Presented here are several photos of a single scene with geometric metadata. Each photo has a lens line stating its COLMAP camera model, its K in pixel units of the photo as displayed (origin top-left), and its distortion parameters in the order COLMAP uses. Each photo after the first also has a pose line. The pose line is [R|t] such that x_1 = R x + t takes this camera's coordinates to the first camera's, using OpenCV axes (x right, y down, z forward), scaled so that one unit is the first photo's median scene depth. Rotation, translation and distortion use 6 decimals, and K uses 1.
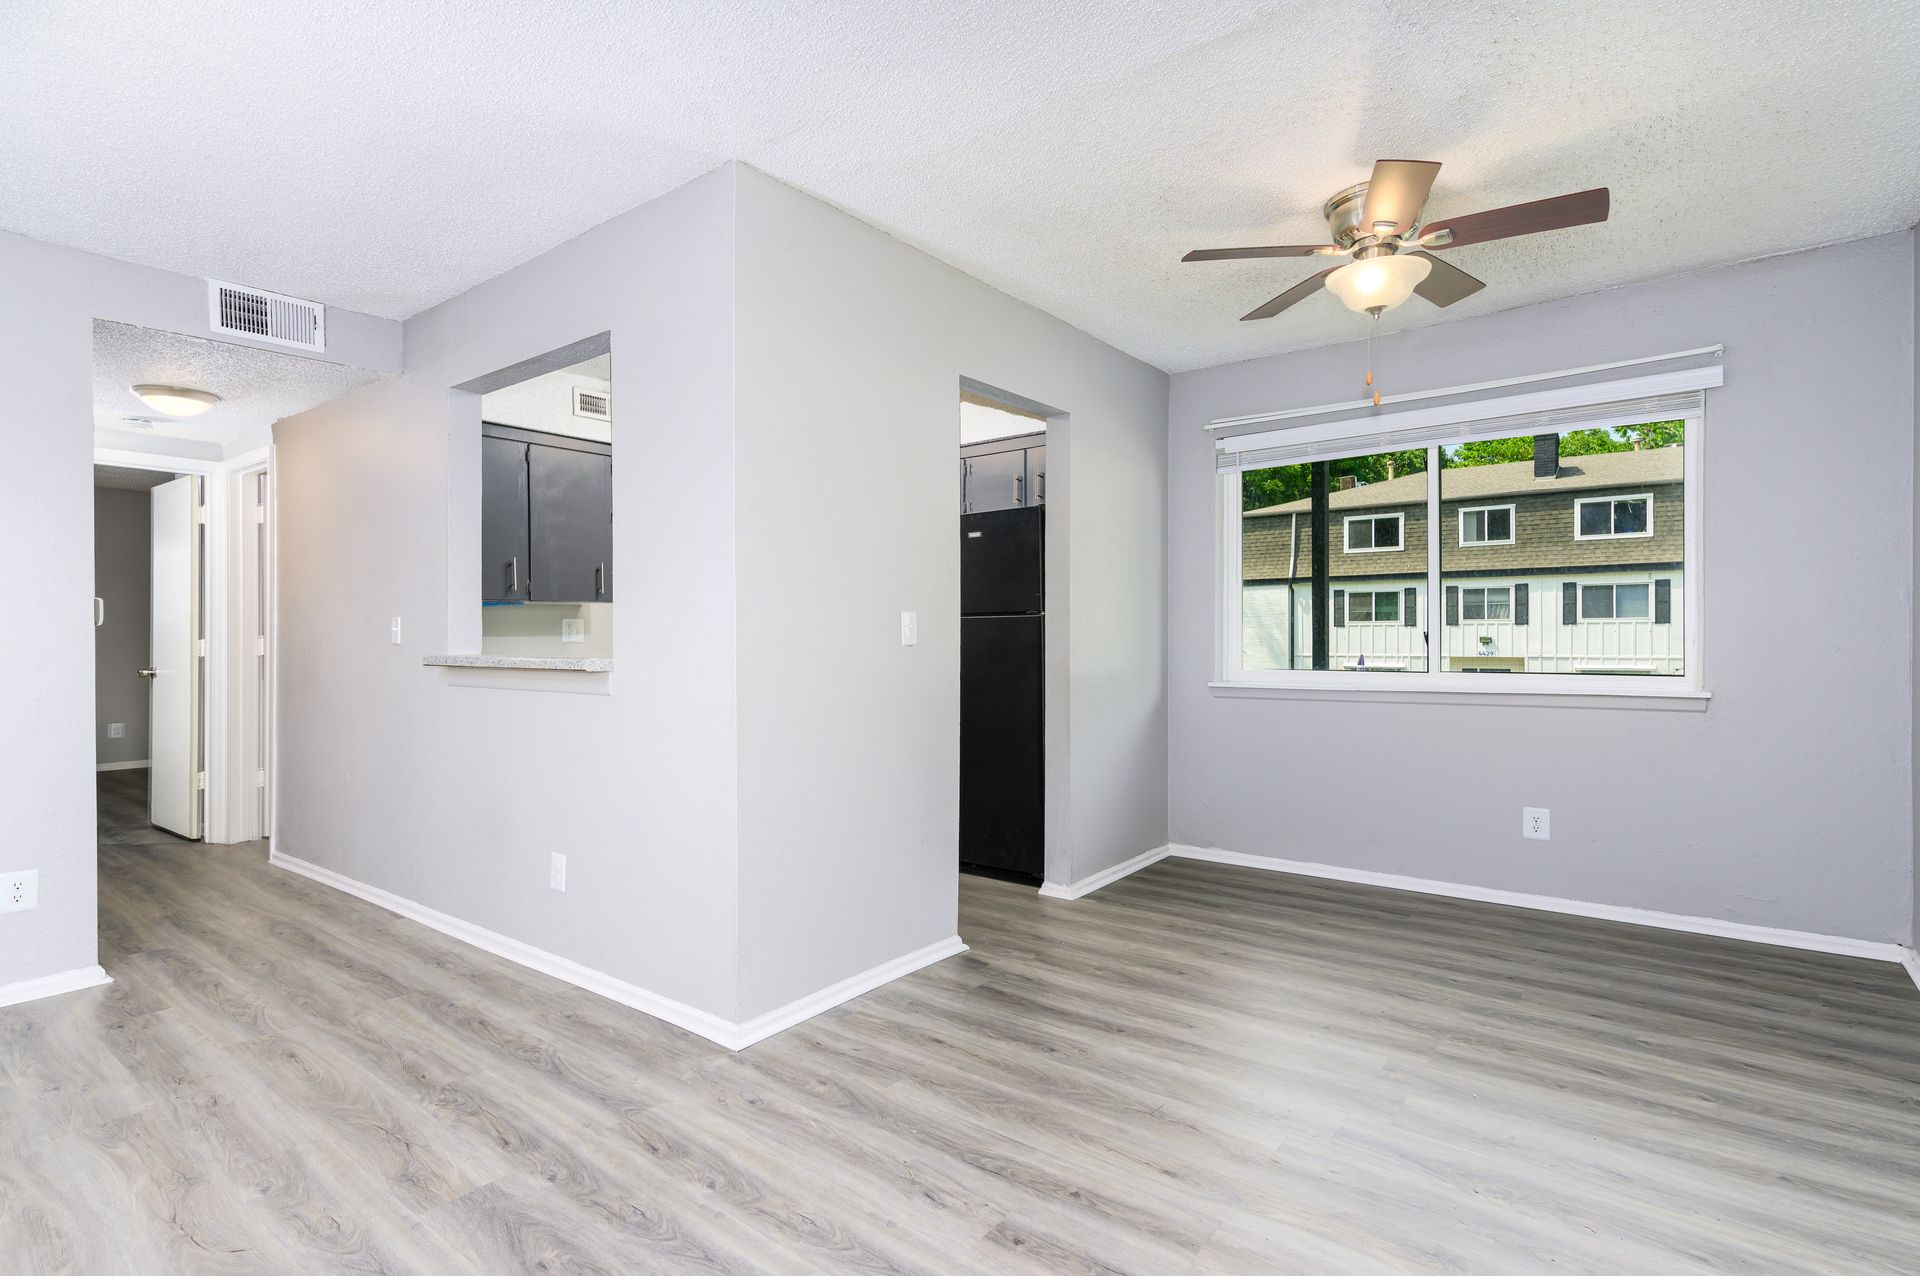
lens RADIAL K [[929.0, 0, 936.0], [0, 929.0, 632.4], [0, 0, 1]] dist [0.019694, 0.000066]
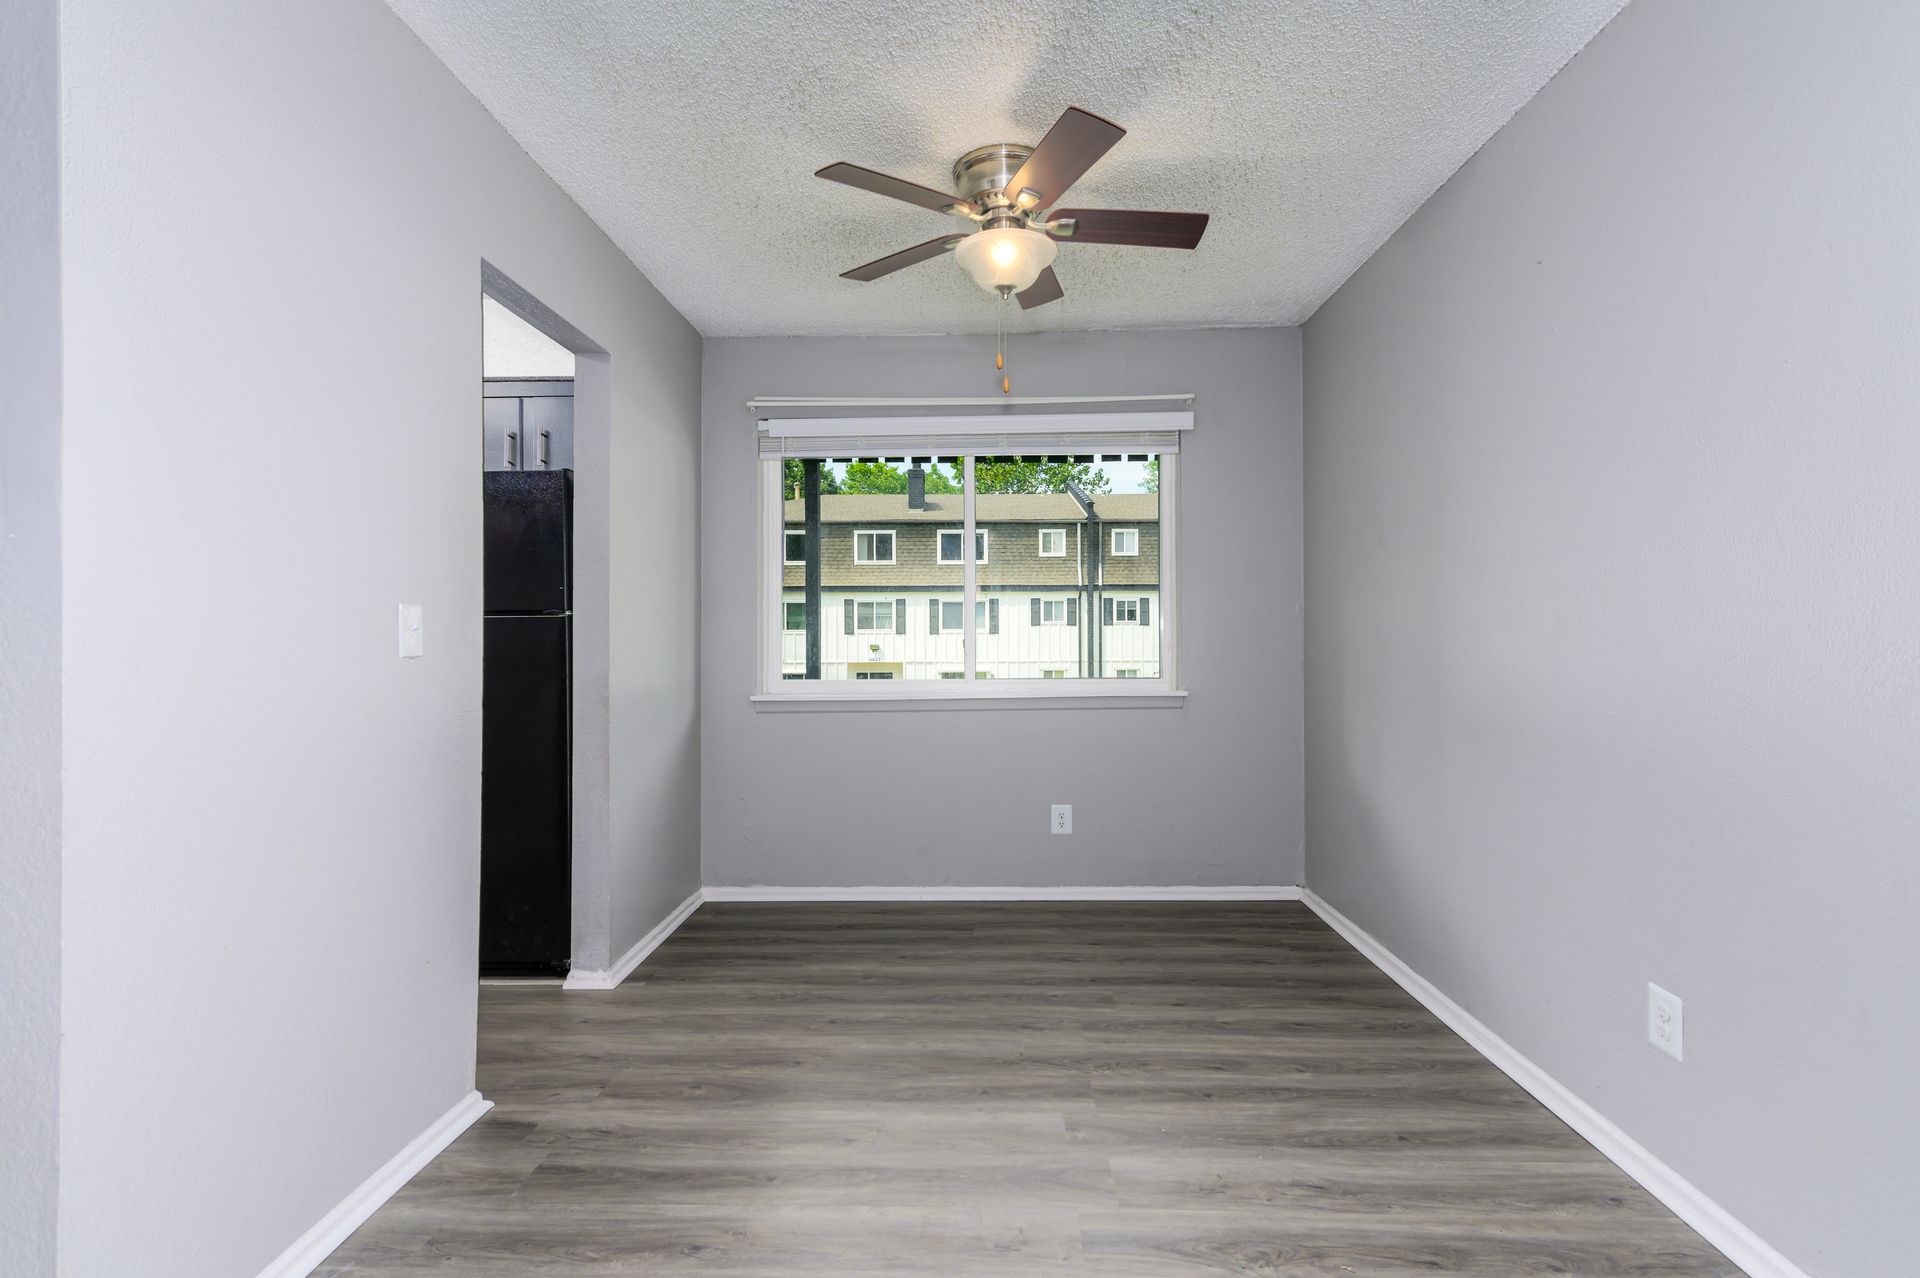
lens RADIAL K [[929.0, 0, 936.0], [0, 929.0, 633.4], [0, 0, 1]] dist [0.019694, 0.000066]
pose [[0.809902, 0.005727, 0.586537, -0.101845], [-0.001146, 0.999966, -0.008181, 0.002067], [-0.586564, 0.005954, 0.809881, 0.248629]]
